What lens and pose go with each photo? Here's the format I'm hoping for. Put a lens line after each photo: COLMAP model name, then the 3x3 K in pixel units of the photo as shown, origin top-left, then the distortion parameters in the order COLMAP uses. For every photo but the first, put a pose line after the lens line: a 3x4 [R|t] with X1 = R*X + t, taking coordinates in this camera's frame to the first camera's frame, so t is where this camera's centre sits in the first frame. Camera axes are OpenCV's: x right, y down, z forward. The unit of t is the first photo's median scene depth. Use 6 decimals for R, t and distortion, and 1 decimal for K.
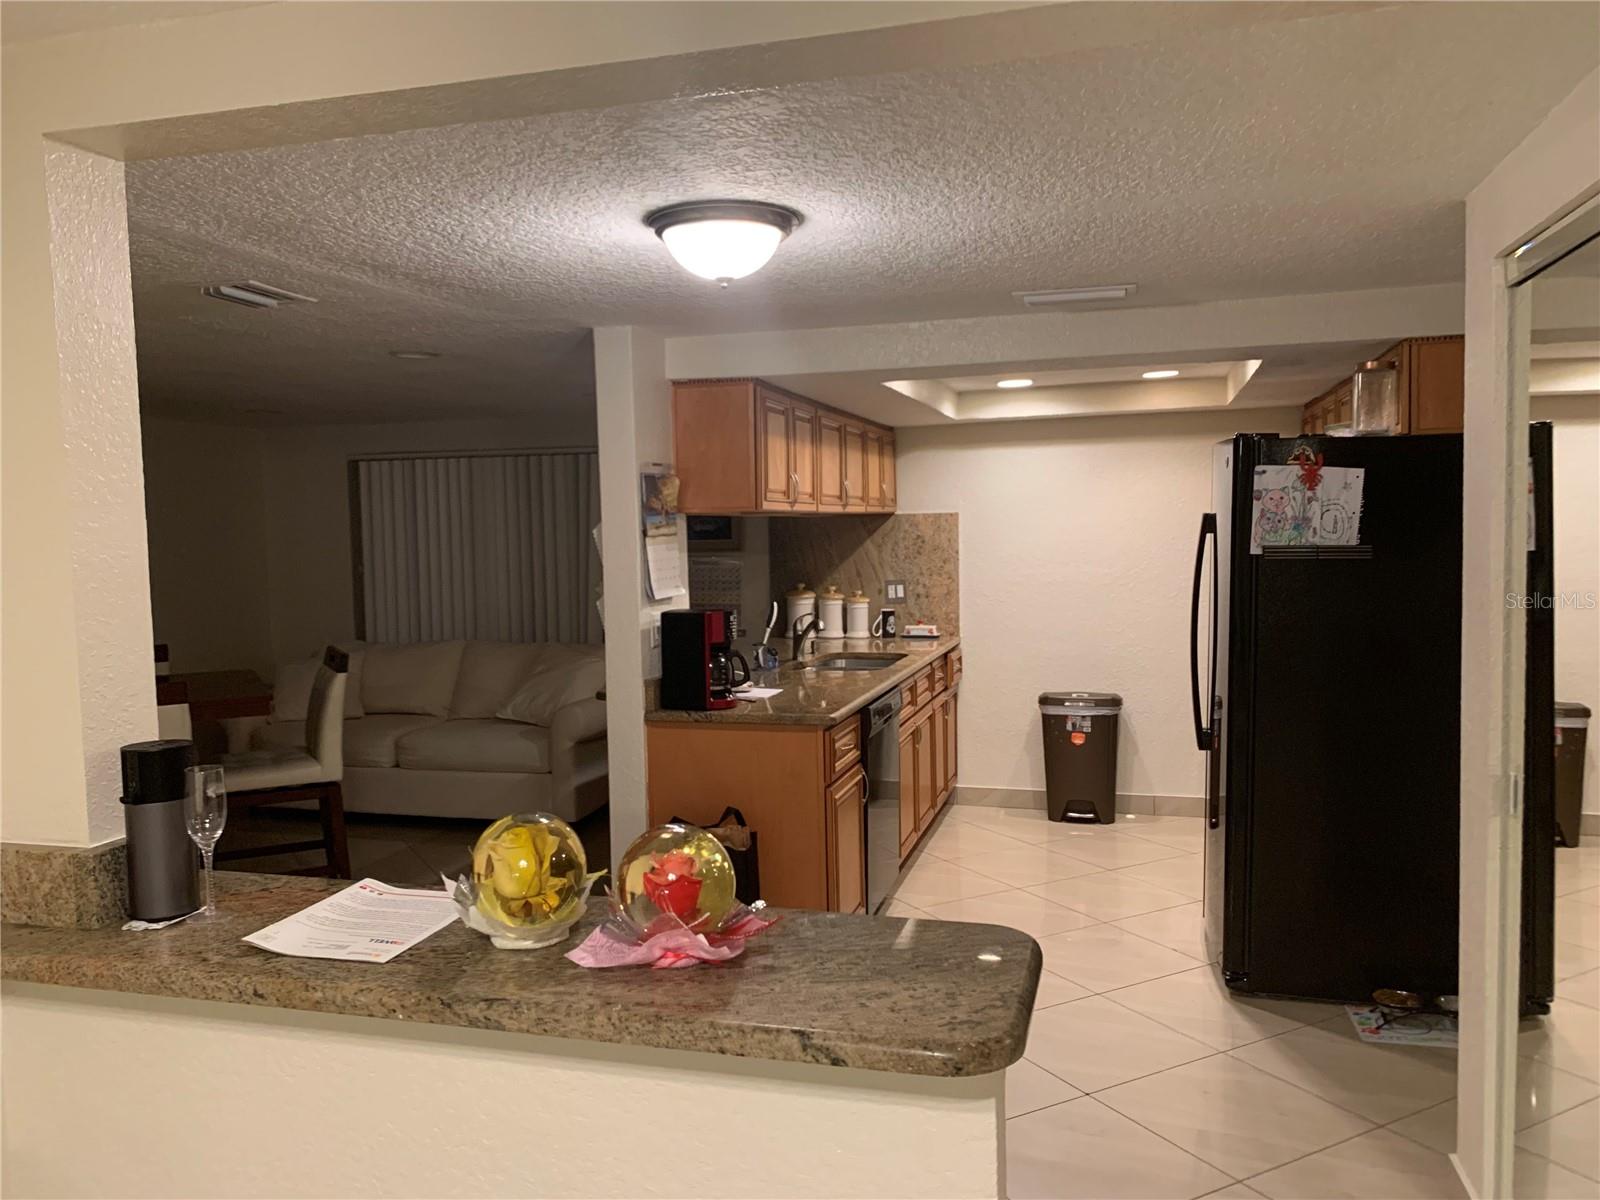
lens RADIAL K [[1213.7, 0, 806.9], [0, 1213.7, 601.0], [0, 0, 1]] dist [0.066017, -0.100261]
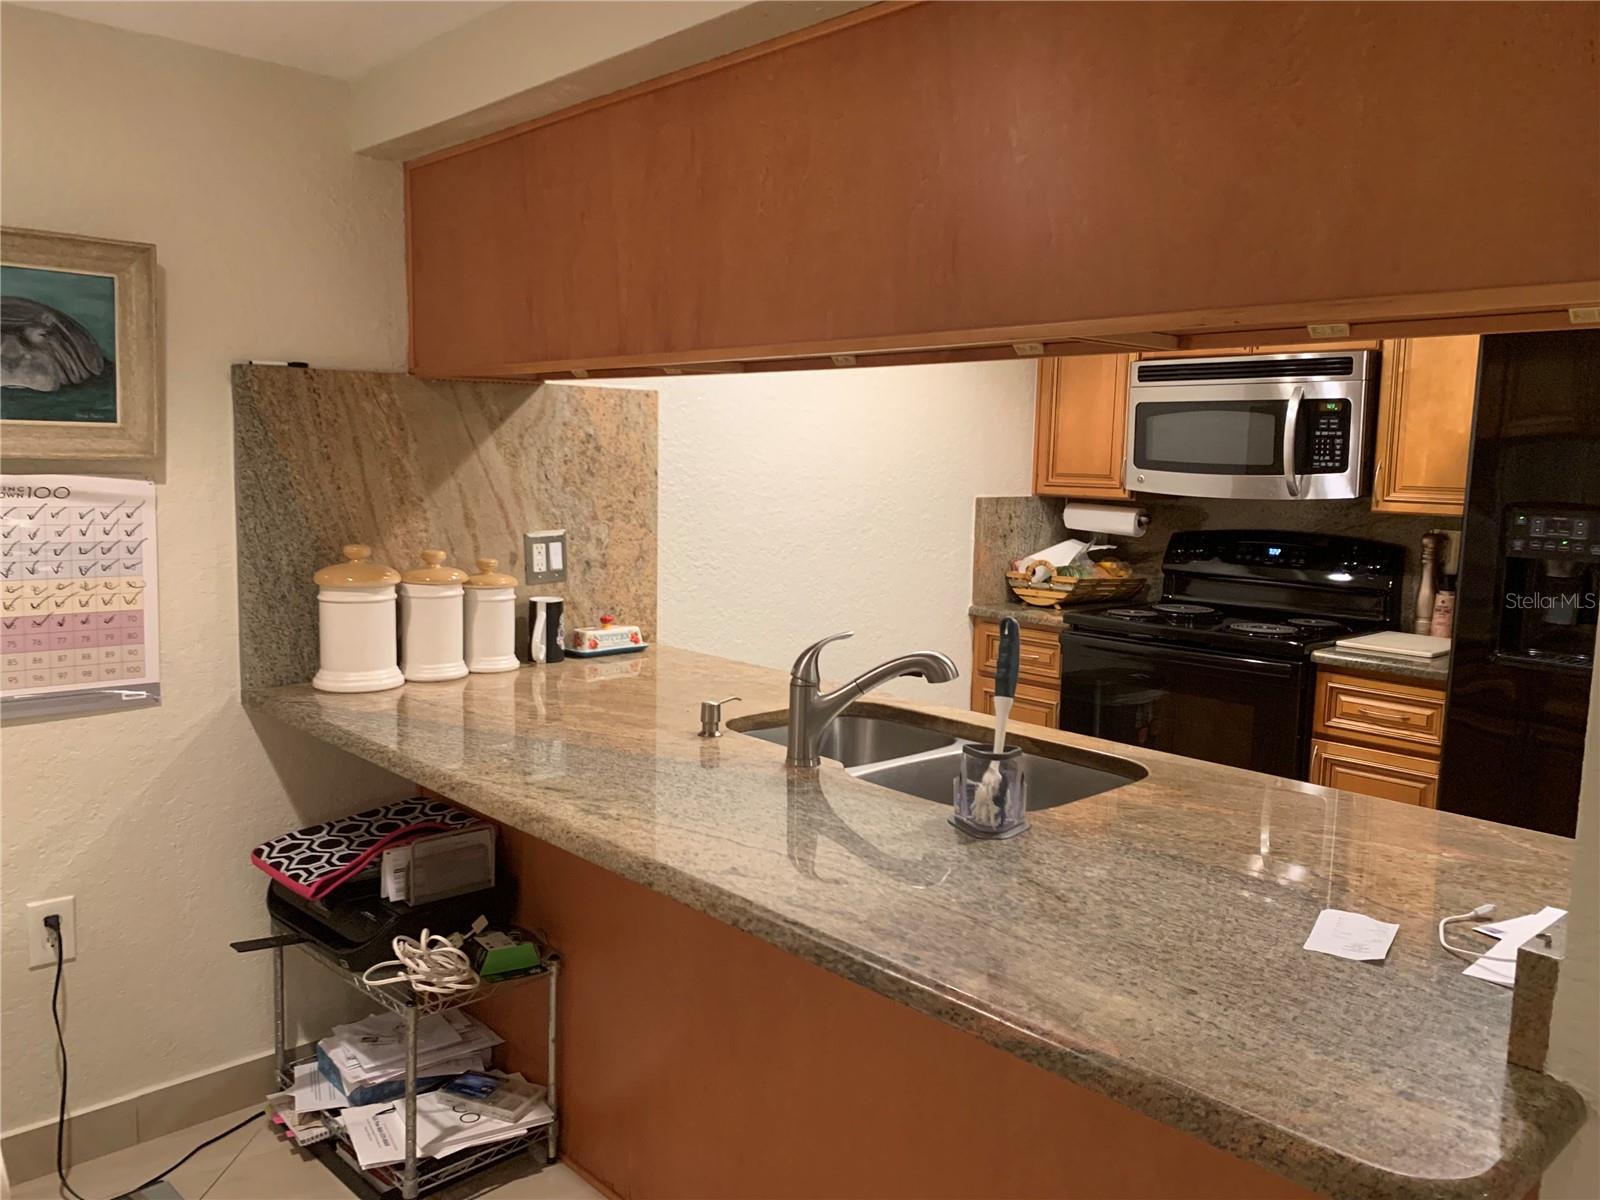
lens RADIAL K [[1212.6, 0, 800.0], [0, 1212.6, 600.0], [0, 0, 1]] dist [0.001772, 0.004444]
pose [[0.515931, -0.073148, 0.853501, -0.281183], [0.024458, 0.997199, 0.070679, -0.022913], [-0.856281, -0.015591, 0.516275, 0.733159]]
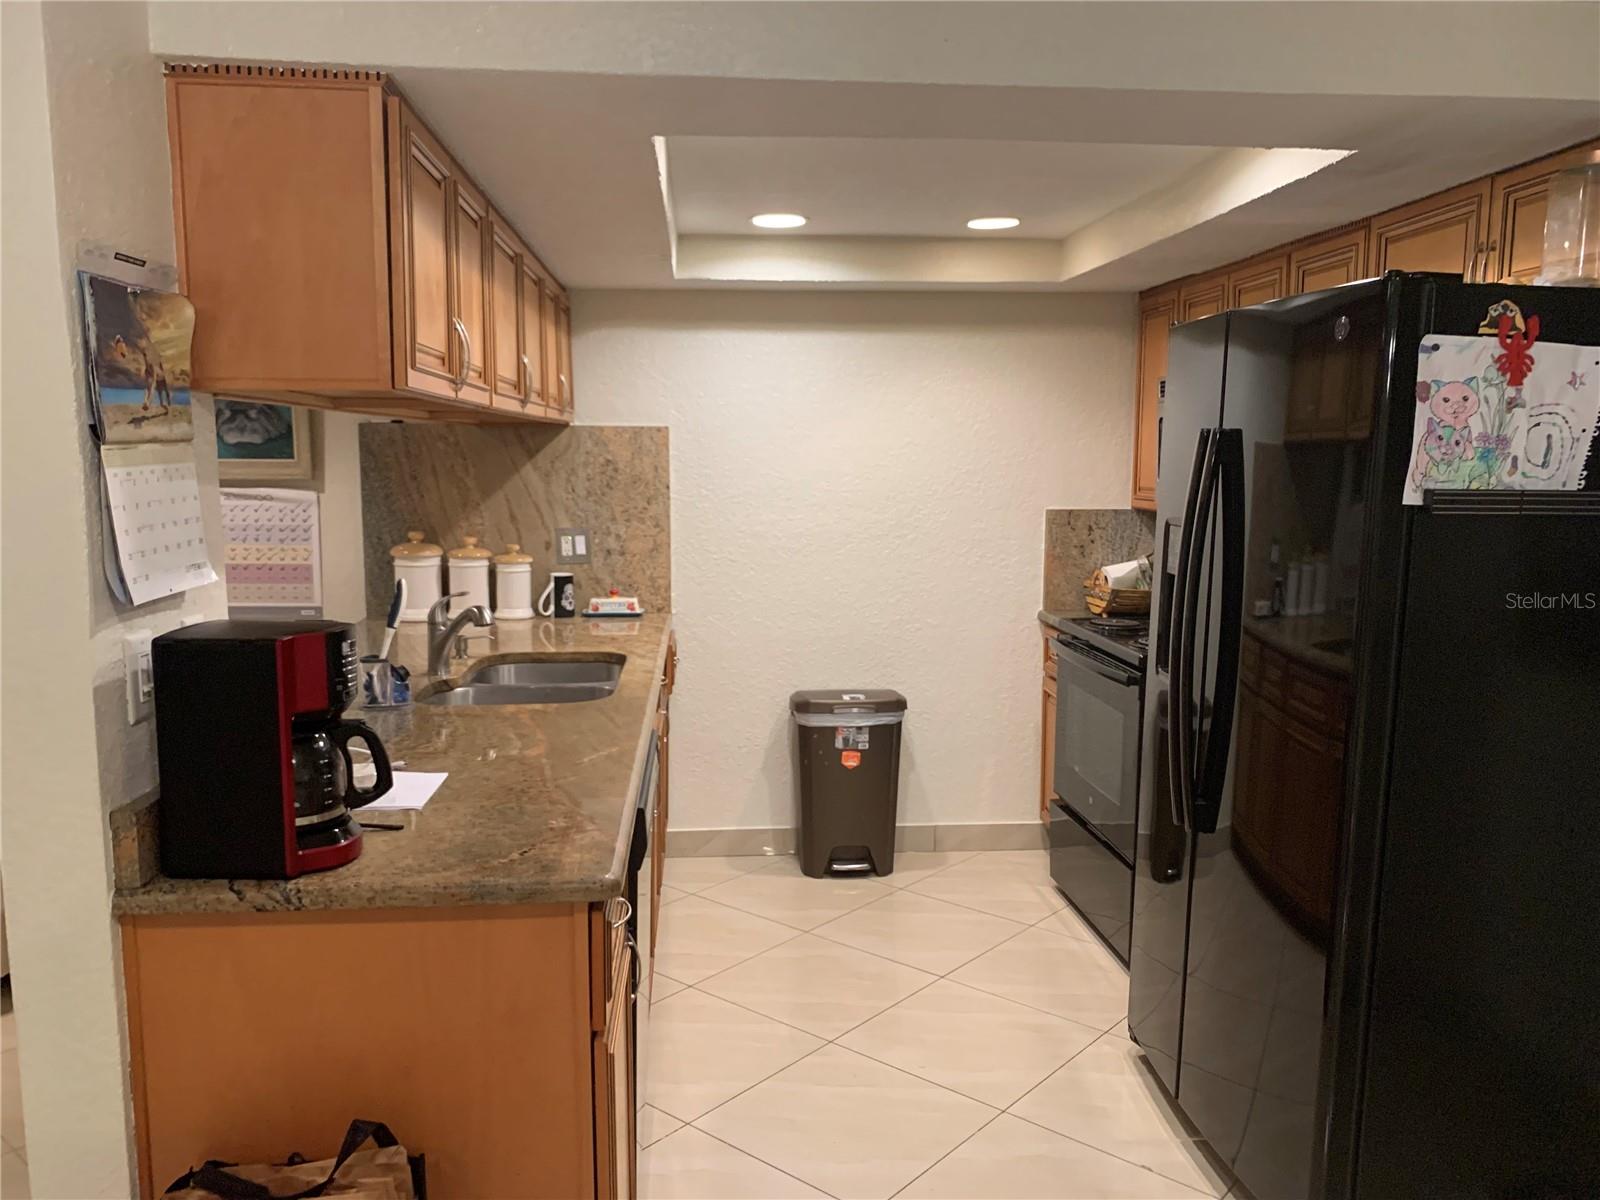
lens RADIAL K [[1213.7, 0, 806.9], [0, 1213.7, 601.0], [0, 0, 1]] dist [0.066017, -0.100261]
pose [[0.936986, -0.019817, 0.348805, -0.039726], [-0.000419, 0.998326, 0.057843, -0.017018], [-0.349367, -0.054344, 0.935409, 0.369360]]
